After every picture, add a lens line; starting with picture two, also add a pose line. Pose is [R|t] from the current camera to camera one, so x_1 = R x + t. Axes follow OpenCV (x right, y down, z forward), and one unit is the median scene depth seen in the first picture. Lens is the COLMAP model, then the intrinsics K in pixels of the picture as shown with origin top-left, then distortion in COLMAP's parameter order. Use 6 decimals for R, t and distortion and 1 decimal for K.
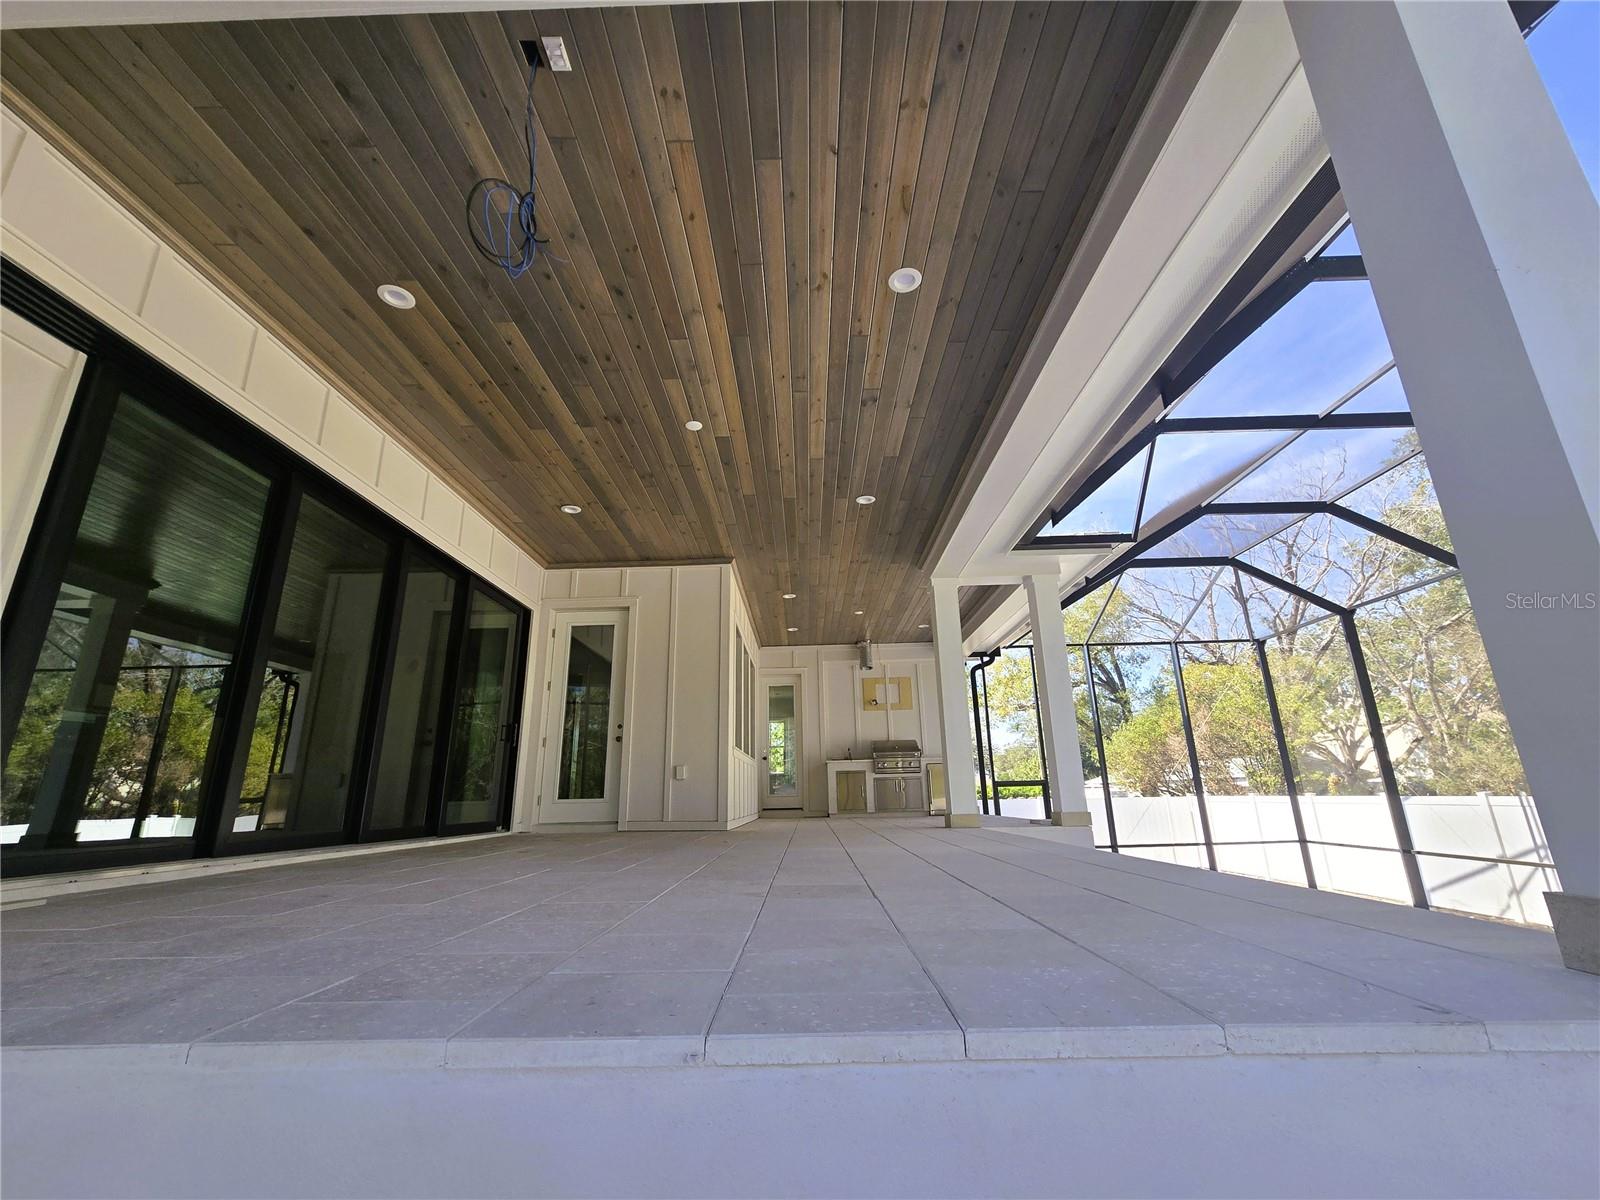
lens RADIAL K [[646.5, 0, 799.7], [0, 646.5, 604.7], [0, 0, 1]] dist [-0.003468, 0.000433]
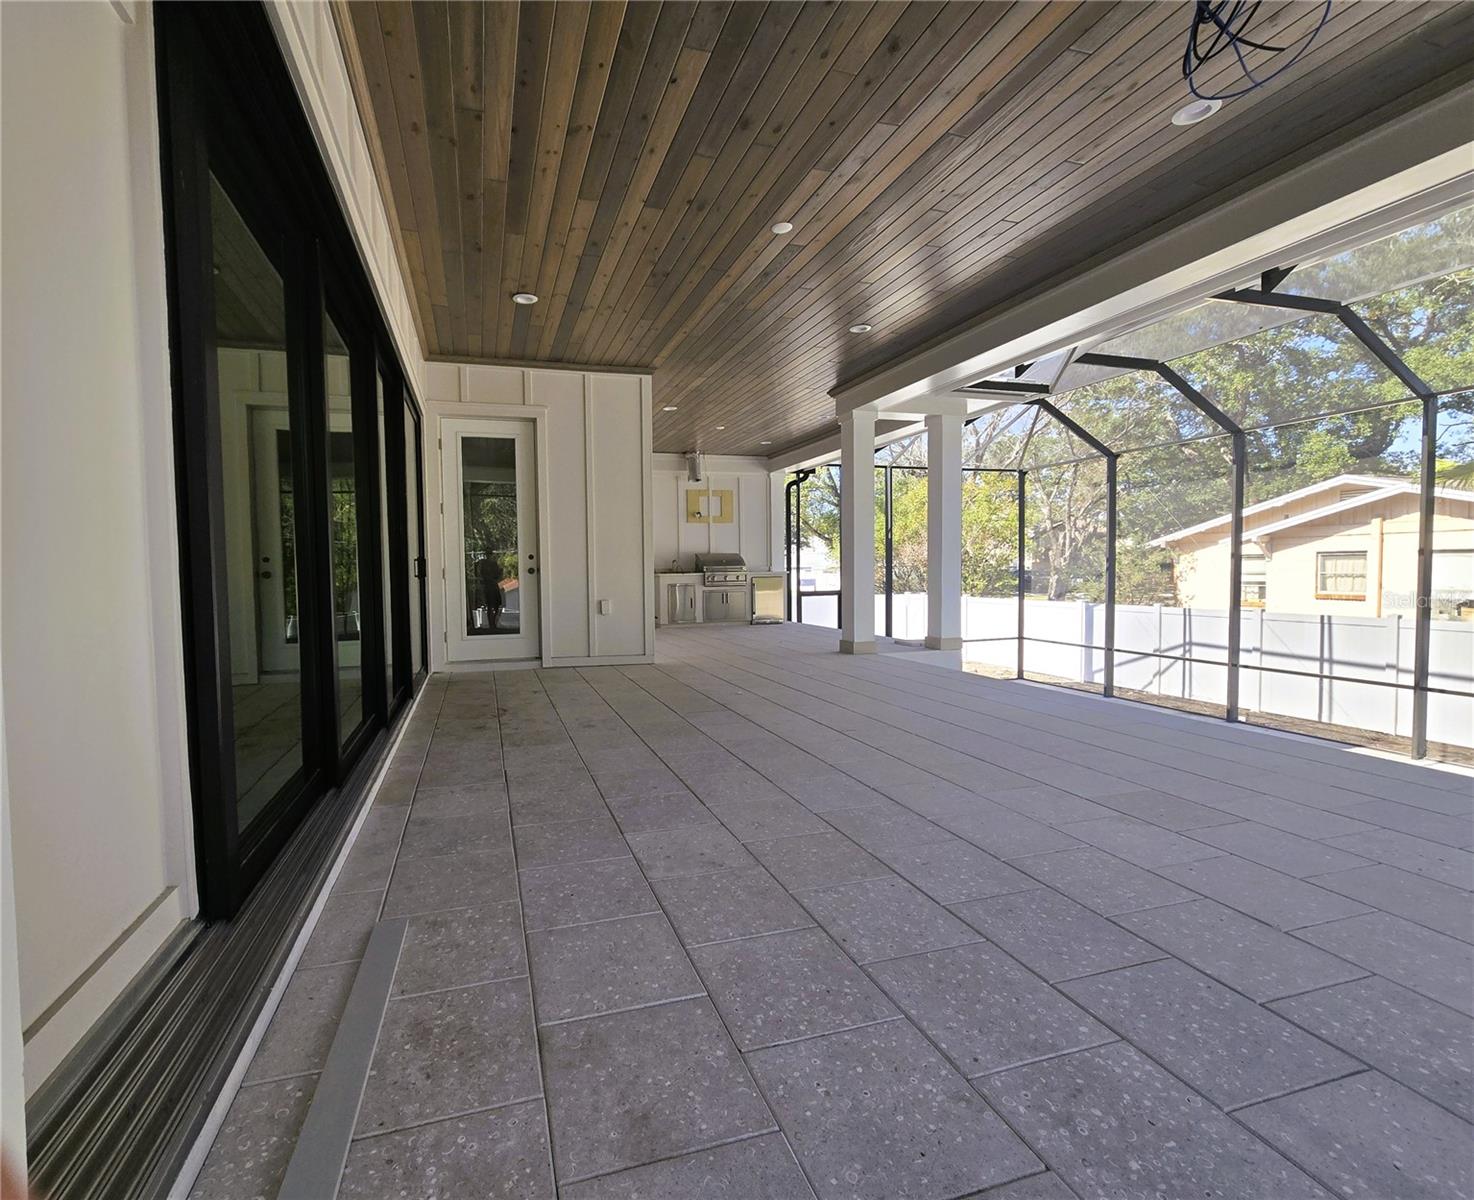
lens RADIAL K [[652.4, 0, 736.1], [0, 652.4, 604.2], [0, 0, 1]] dist [-0.010053, 0.000268]
pose [[0.958466, -0.002496, 0.285196, -0.126576], [-0.084780, 0.952267, 0.293256, -0.018185], [-0.272315, -0.305255, 0.912504, 0.038908]]
